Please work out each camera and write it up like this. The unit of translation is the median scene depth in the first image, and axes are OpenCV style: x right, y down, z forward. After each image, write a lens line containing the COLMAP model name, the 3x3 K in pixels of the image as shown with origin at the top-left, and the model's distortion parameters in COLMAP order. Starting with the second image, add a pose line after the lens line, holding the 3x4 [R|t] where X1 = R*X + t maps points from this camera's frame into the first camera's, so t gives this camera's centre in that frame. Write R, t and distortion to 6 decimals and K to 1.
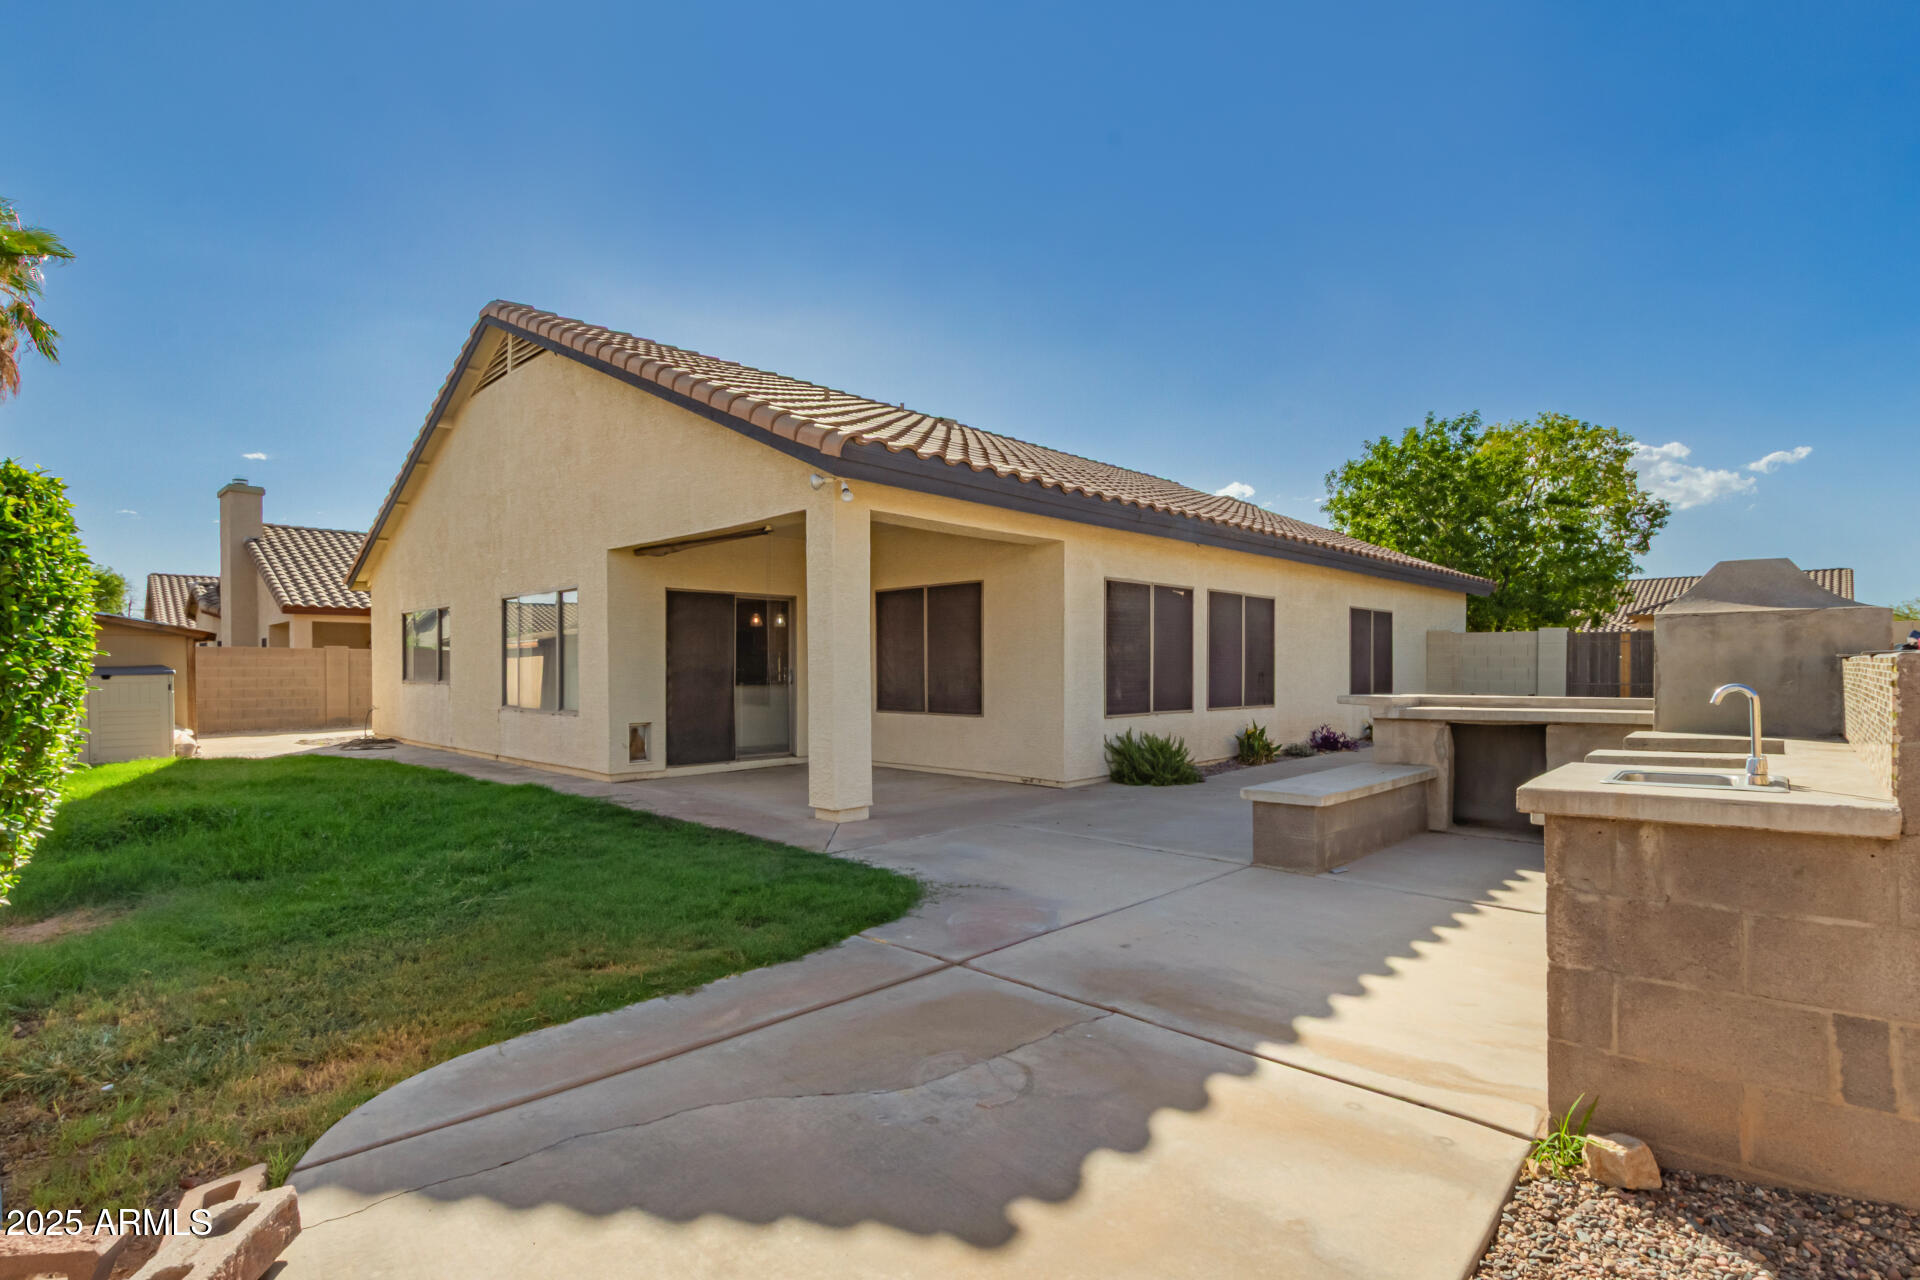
lens RADIAL K [[894.3, 0, 966.3], [0, 894.3, 665.3], [0, 0, 1]] dist [0.000291, 0.017076]
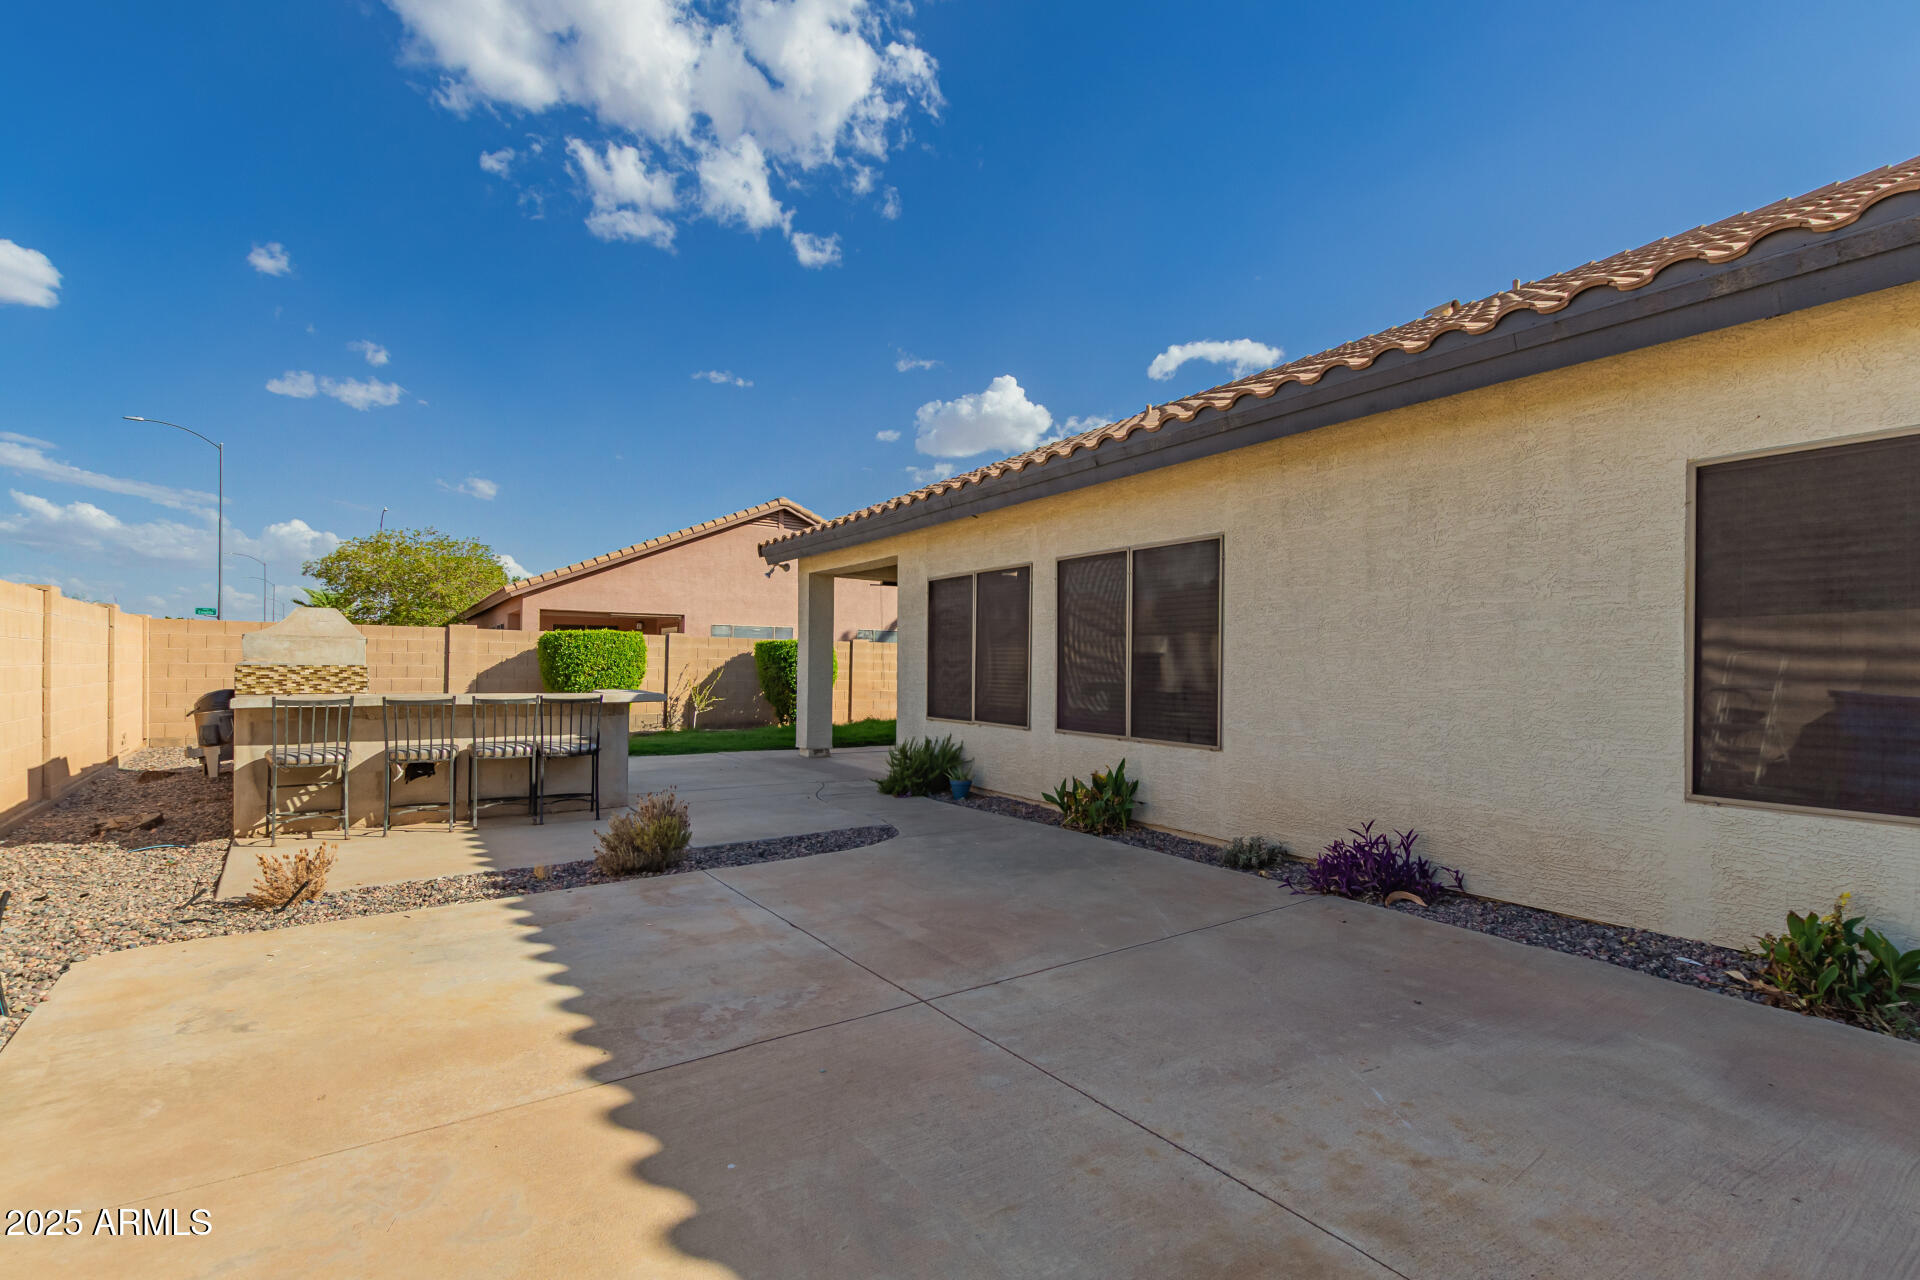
lens RADIAL K [[894.3, 0, 966.3], [0, 894.3, 665.3], [0, 0, 1]] dist [0.000291, 0.017076]
pose [[-0.229678, 0.009075, -0.973224, 1.043908], [0.001787, 0.999959, 0.008903, -0.009169], [0.973265, 0.000305, -0.229685, 1.184524]]
